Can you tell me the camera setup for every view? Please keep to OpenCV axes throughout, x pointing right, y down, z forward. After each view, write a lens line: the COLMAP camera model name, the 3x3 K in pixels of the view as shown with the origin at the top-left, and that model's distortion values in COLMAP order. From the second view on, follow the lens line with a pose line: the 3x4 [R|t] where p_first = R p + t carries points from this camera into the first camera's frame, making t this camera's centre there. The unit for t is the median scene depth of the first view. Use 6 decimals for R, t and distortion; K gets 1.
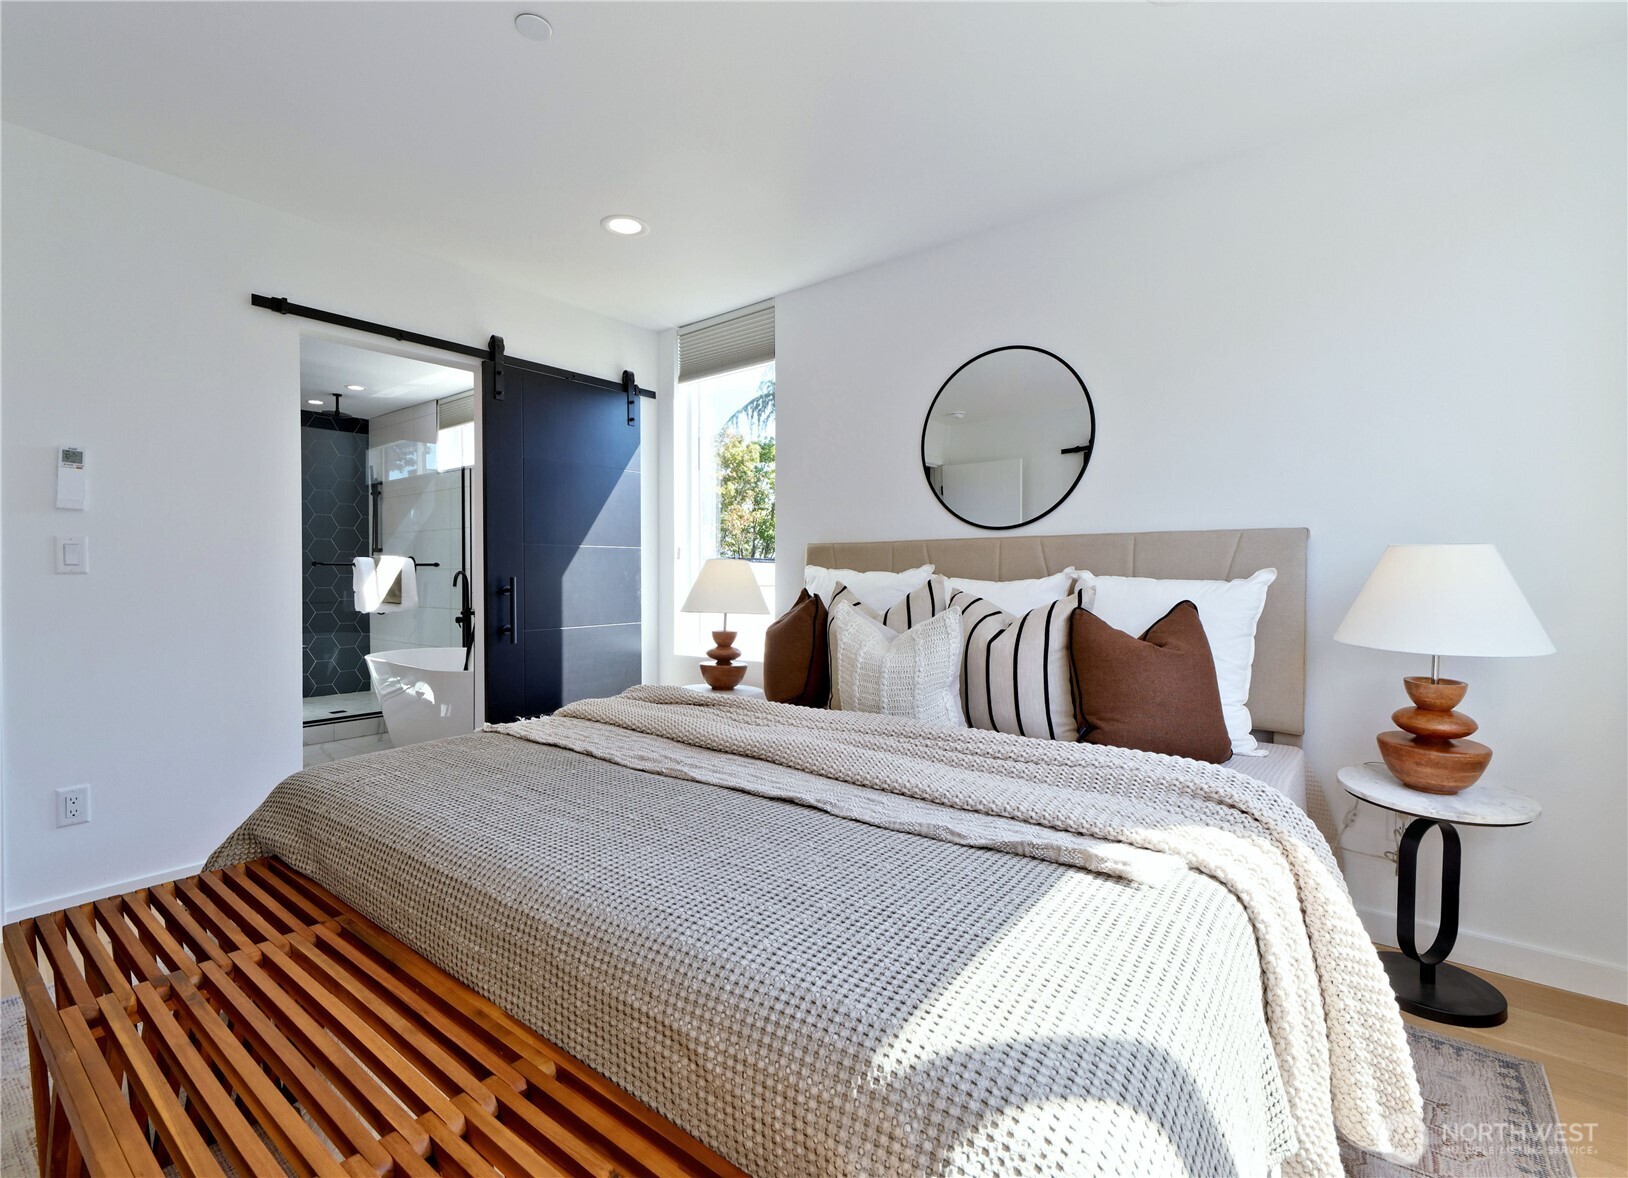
lens RADIAL K [[734.5, 0, 824.4], [0, 734.5, 585.4], [0, 0, 1]] dist [-0.000505, -0.000235]
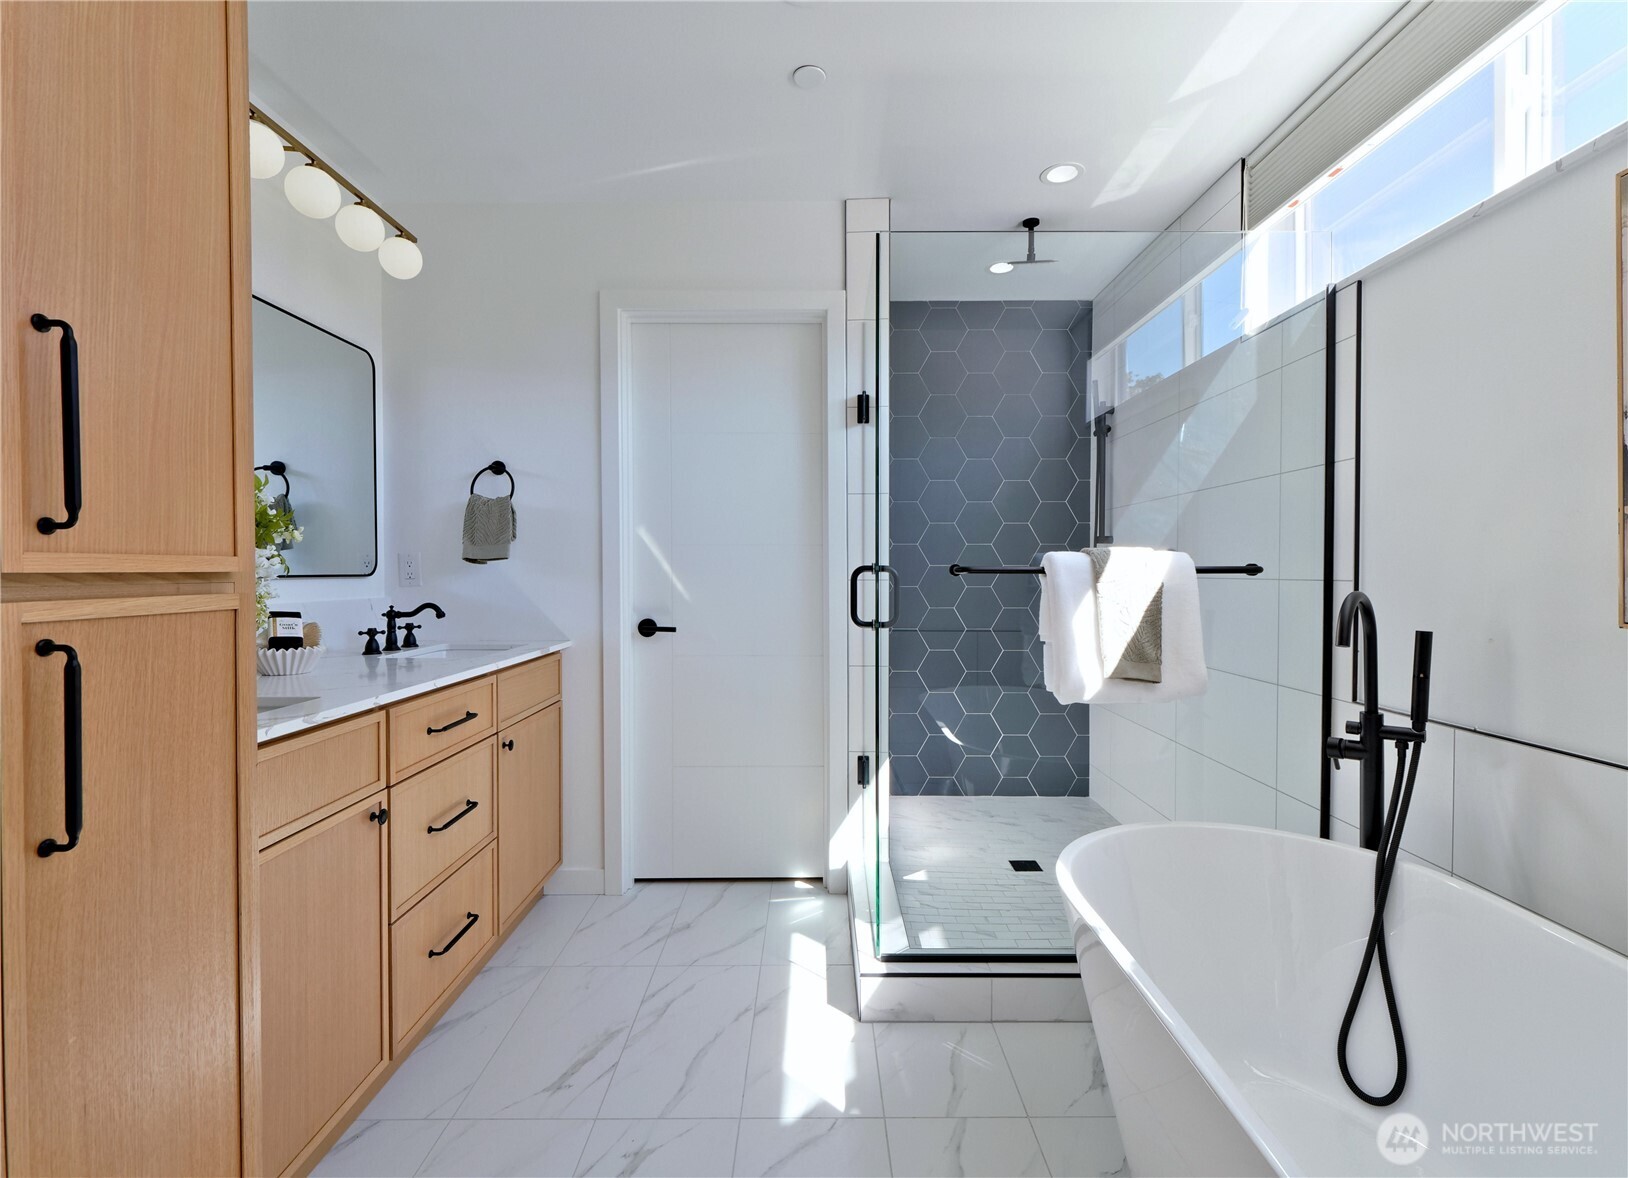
lens RADIAL K [[734.5, 0, 824.4], [0, 734.5, 585.4], [0, 0, 1]] dist [-0.000505, -0.000235]
pose [[0.611706, 0.018938, -0.790859, -0.412891], [-0.009950, 0.999819, 0.016246, -0.026642], [0.791023, -0.002069, 0.611783, 0.683559]]
